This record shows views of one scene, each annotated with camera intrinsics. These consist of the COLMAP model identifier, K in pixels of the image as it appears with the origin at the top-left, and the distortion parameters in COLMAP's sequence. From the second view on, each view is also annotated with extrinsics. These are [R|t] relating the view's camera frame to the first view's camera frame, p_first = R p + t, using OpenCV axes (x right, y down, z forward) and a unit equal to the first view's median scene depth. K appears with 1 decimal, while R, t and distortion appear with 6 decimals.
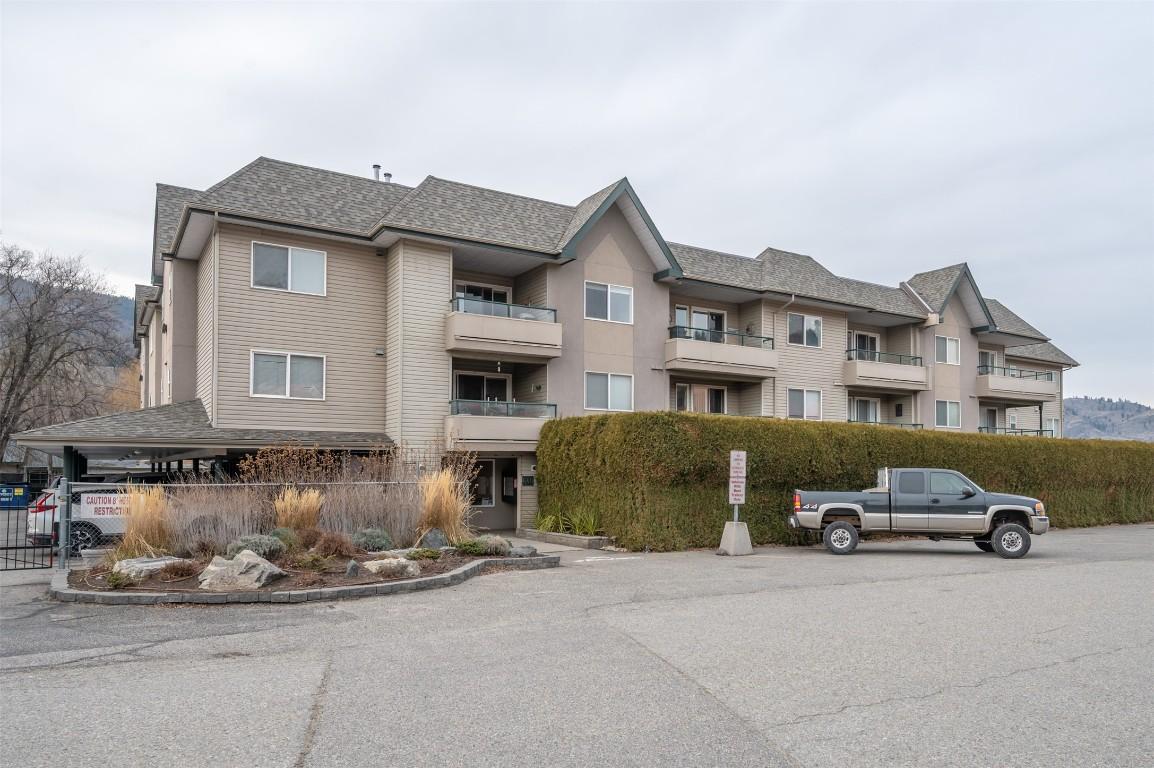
lens RADIAL K [[765.4, 0, 577.0], [0, 765.4, 384.0], [0, 0, 1]] dist [-0.000929, -0.000498]
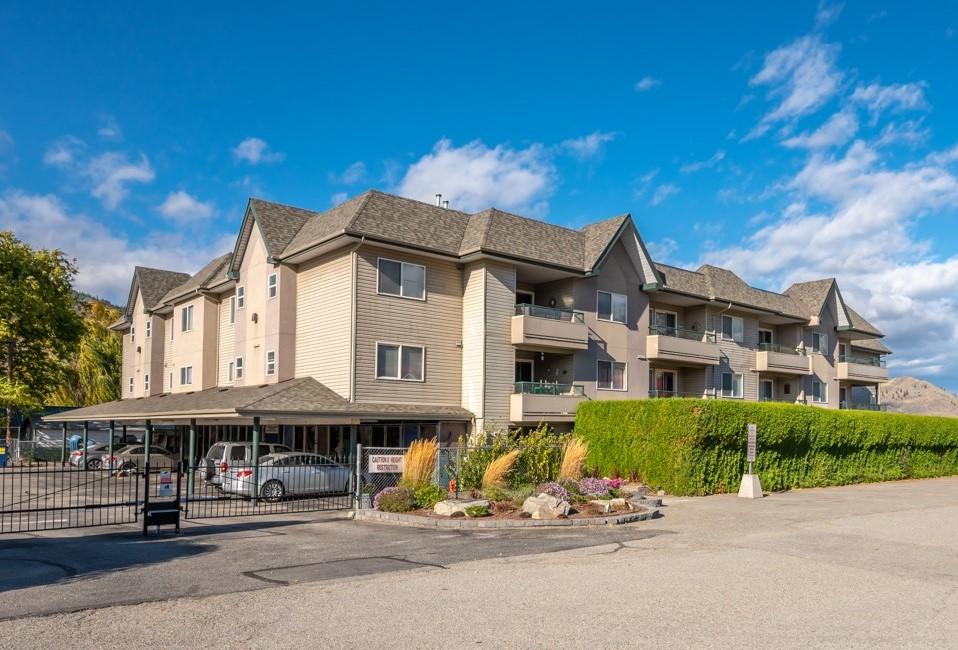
lens RADIAL K [[742.7, 0, 479.0], [0, 742.7, 325.0], [0, 0, 1]] dist [0.055724, 0.000513]
pose [[0.986742, 0.023608, 0.160571, -0.407702], [-0.018557, 0.999287, -0.032888, -0.031707], [-0.161233, 0.029473, 0.986476, -0.229688]]
